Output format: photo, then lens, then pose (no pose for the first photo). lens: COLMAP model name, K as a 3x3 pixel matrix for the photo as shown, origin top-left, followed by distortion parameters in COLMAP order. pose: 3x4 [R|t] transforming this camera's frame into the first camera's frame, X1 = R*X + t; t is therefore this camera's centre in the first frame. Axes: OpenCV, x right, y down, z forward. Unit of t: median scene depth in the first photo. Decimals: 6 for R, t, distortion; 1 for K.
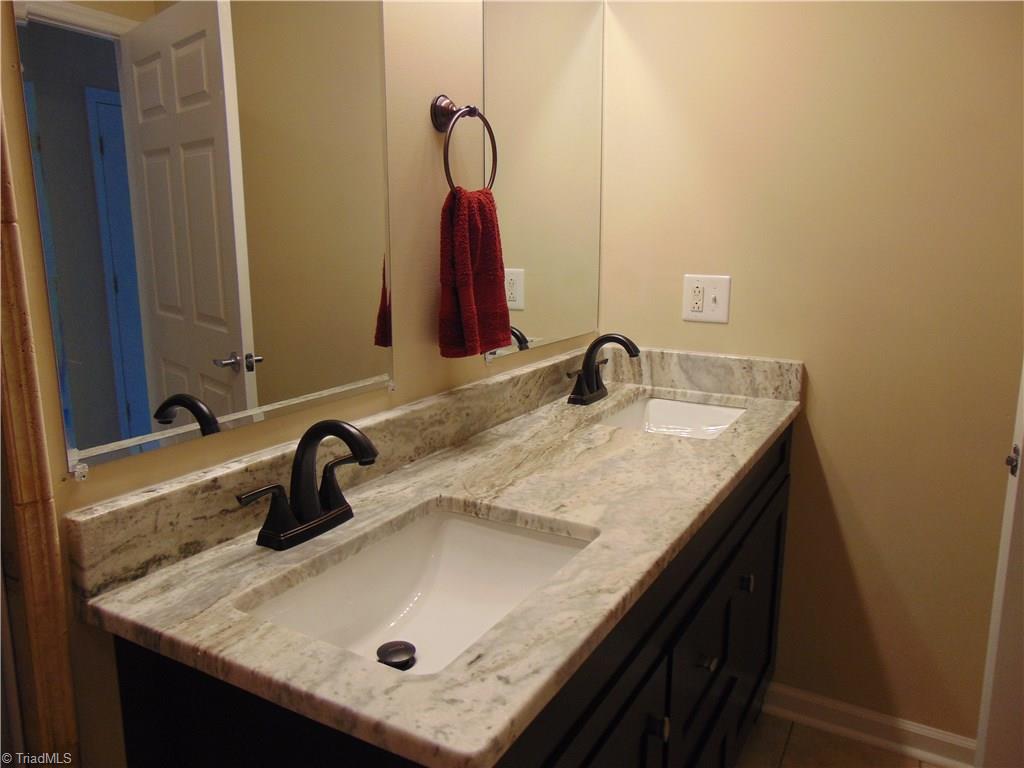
lens RADIAL K [[758.5, 0, 512.3], [0, 758.5, 386.2], [0, 0, 1]] dist [-0.032257, 0.062348]
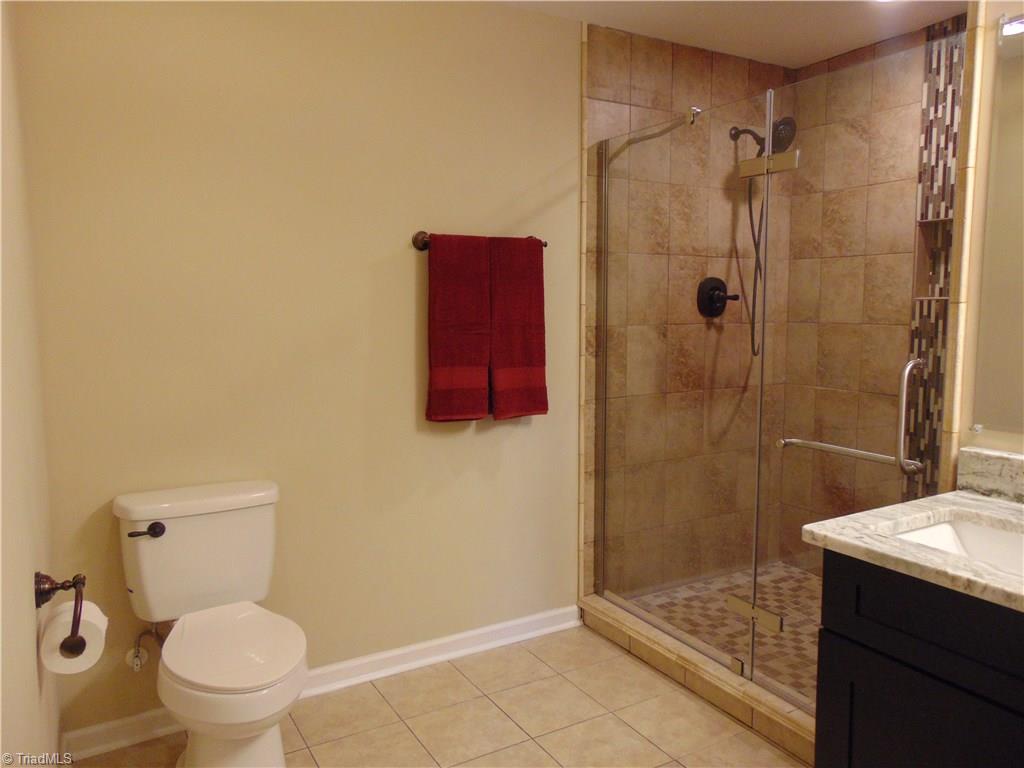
lens RADIAL K [[758.5, 0, 519.9], [0, 758.5, 379.9], [0, 0, 1]] dist [-0.032257, 0.062348]
pose [[-0.498093, 0.086860, -0.862762, 1.639058], [-0.169598, 0.965995, 0.195166, -0.182337], [0.850377, 0.243534, -0.466424, 0.852847]]
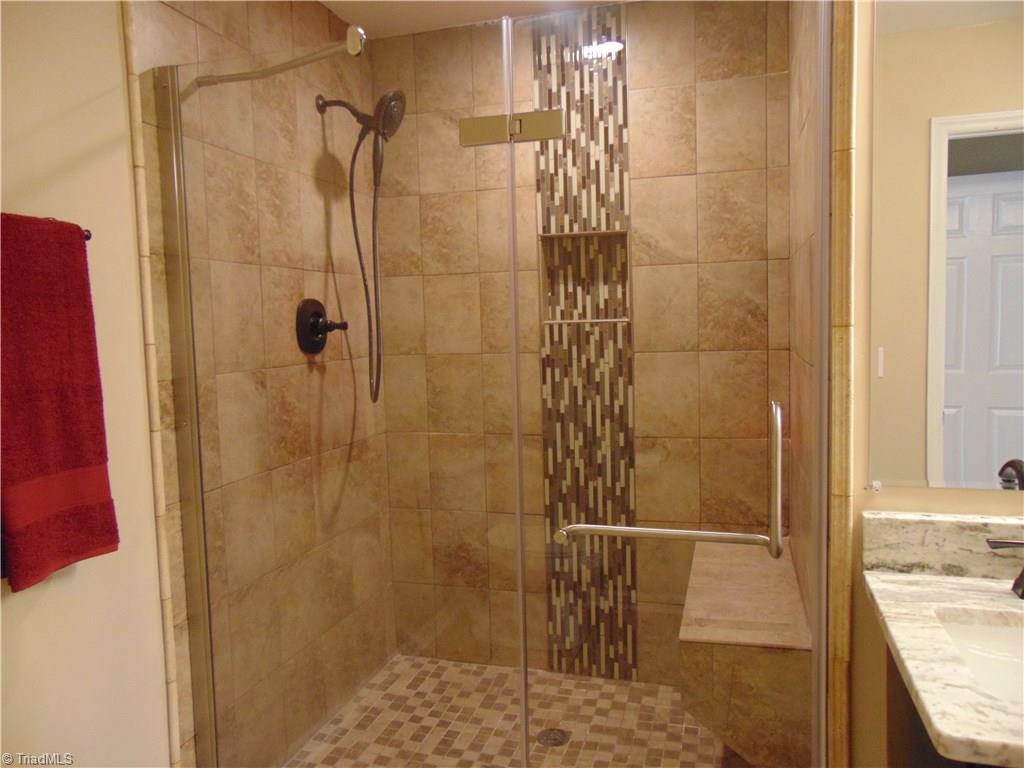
lens RADIAL K [[758.5, 0, 515.0], [0, 758.5, 383.3], [0, 0, 1]] dist [-0.032257, 0.062348]
pose [[0.224437, 0.070989, -0.971899, 0.699727], [-0.165269, 0.985668, 0.033829, -0.021245], [0.960372, 0.153033, 0.232953, -0.074838]]
